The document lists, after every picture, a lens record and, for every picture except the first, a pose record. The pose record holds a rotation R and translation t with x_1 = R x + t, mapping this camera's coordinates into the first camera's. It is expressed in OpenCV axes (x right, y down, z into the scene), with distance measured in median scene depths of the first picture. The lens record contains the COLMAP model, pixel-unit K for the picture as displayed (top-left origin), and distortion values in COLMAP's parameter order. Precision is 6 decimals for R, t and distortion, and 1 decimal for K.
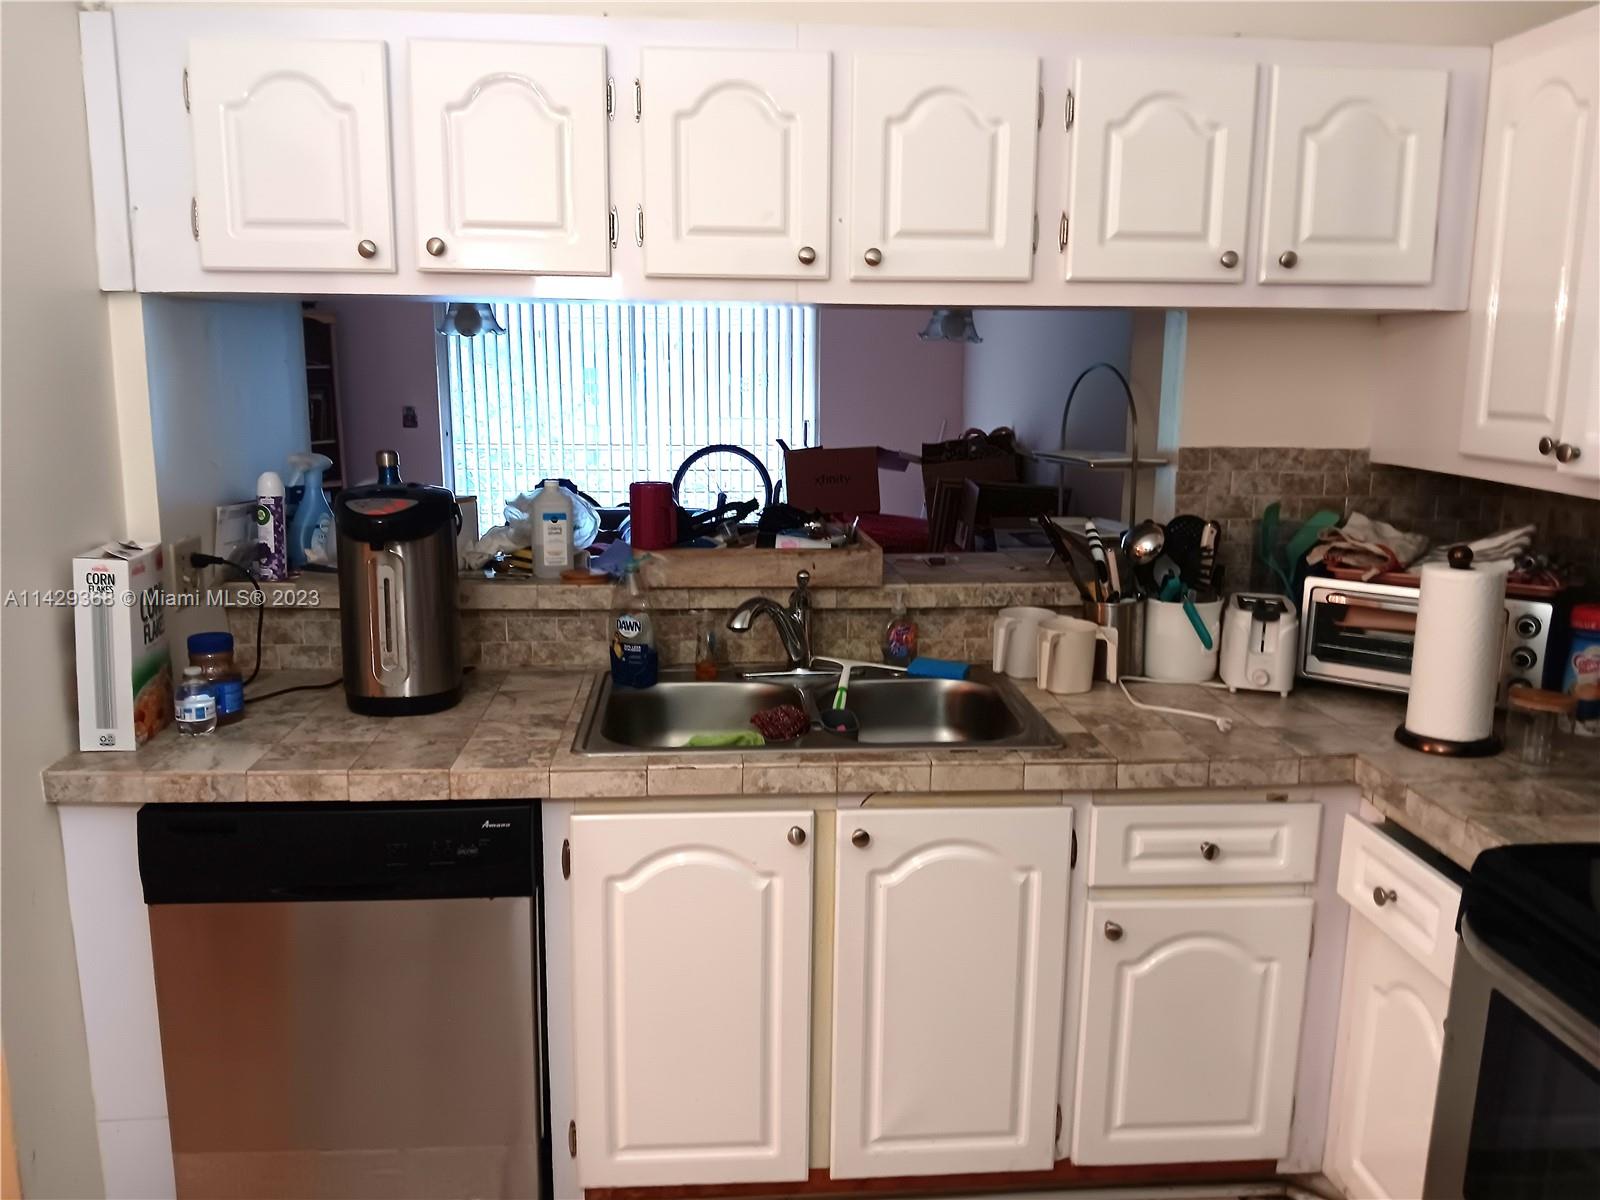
lens RADIAL K [[1239.5, 0, 854.8], [0, 1239.5, 608.7], [0, 0, 1]] dist [0.057807, -0.125344]
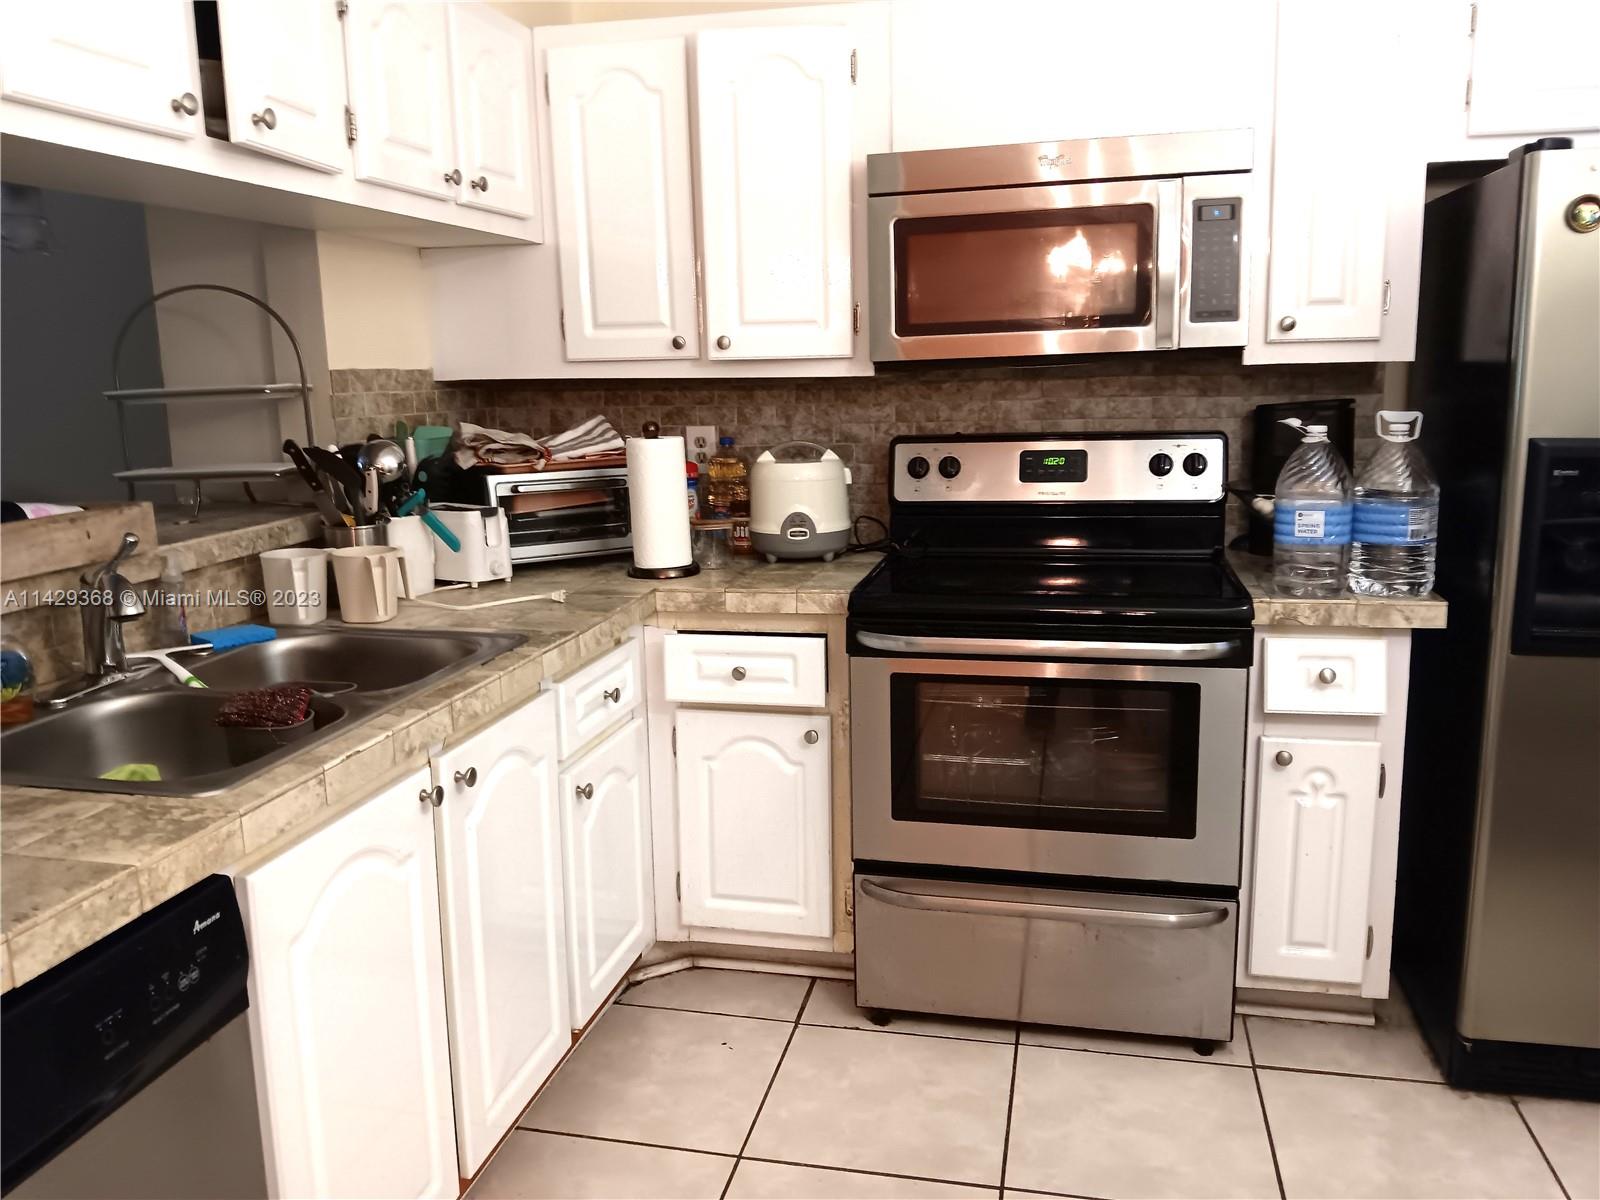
lens RADIAL K [[1239.5, 0, 784.6], [0, 1239.5, 604.3], [0, 0, 1]] dist [0.057807, -0.125344]
pose [[0.311106, -0.195605, 0.930028, -0.731216], [0.206554, 0.969115, 0.134731, -0.011019], [-0.927658, 0.150186, 0.341900, 0.453734]]
